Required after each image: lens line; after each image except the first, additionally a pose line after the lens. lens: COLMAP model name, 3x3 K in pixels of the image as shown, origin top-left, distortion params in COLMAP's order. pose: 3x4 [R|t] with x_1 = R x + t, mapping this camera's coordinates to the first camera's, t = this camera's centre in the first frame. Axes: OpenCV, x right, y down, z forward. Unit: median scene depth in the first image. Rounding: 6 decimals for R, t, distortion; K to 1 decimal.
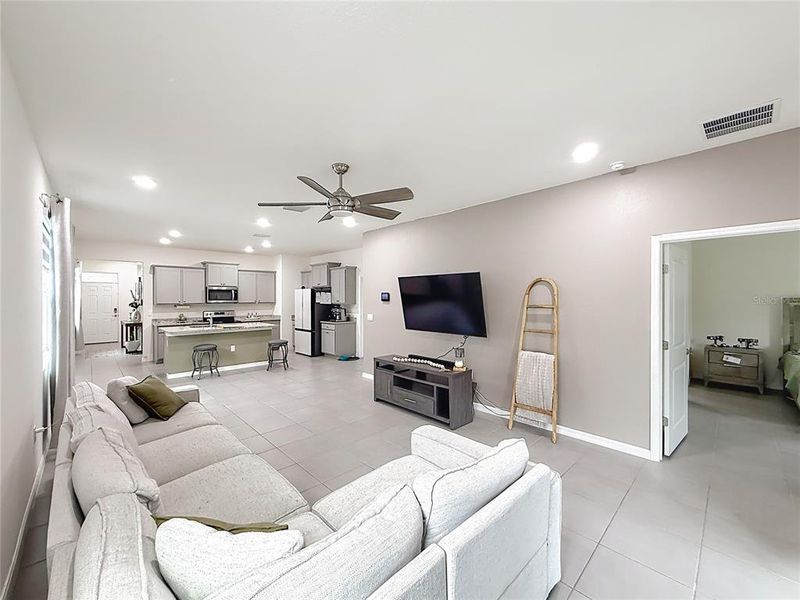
lens RADIAL K [[327.3, 0, 400.0], [0, 327.3, 300.0], [0, 0, 1]] dist [-0.002136, -0.000092]
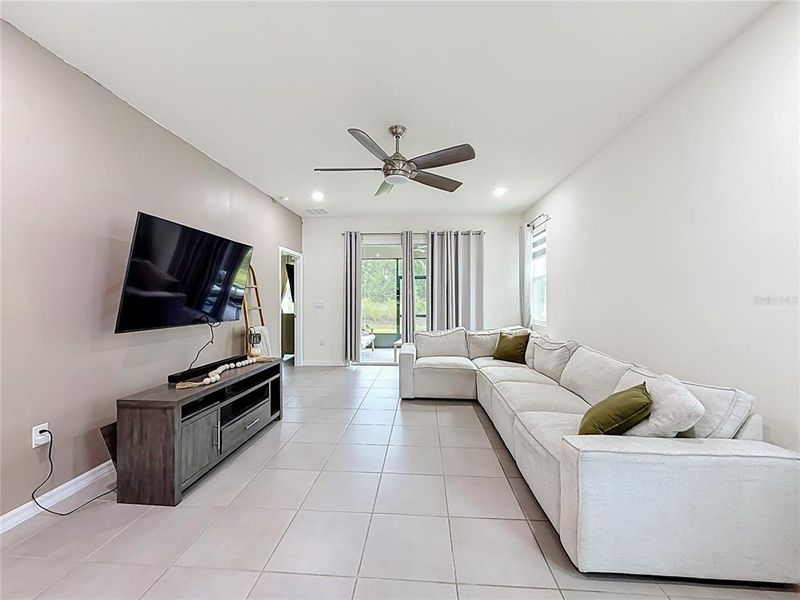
lens RADIAL K [[327.3, 0, 400.0], [0, 327.3, 300.0], [0, 0, 1]] dist [-0.002136, -0.000092]
pose [[-0.667954, -0.005112, 0.744185, -0.619667], [0.003091, 0.999949, 0.009643, 0.048197], [-0.744196, 0.008741, -0.667904, 1.144327]]
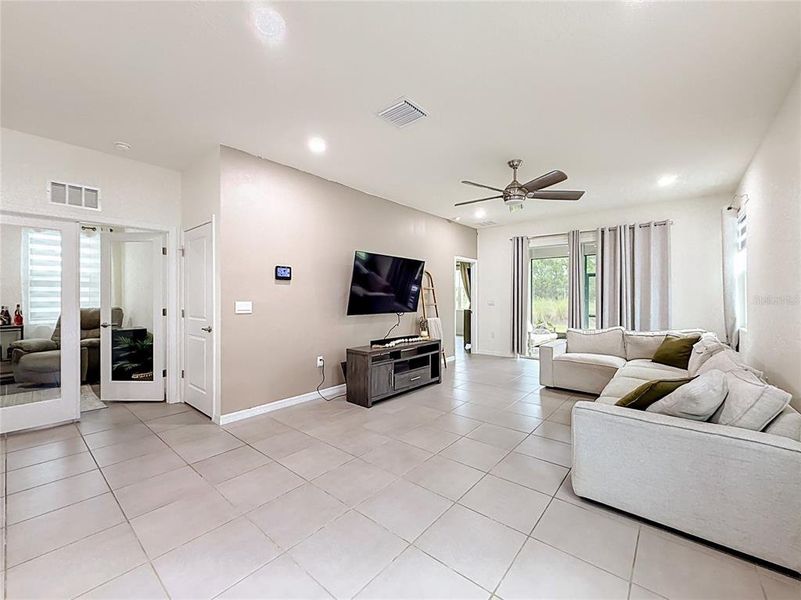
lens RADIAL K [[327.7, 0, 400.5], [0, 327.7, 300.0], [0, 0, 1]] dist [-0.002136, -0.000092]
pose [[-0.103956, -0.009908, 0.994533, -0.918330], [0.005309, 0.999931, 0.010517, 0.048771], [-0.994568, 0.006373, -0.103896, 1.081296]]
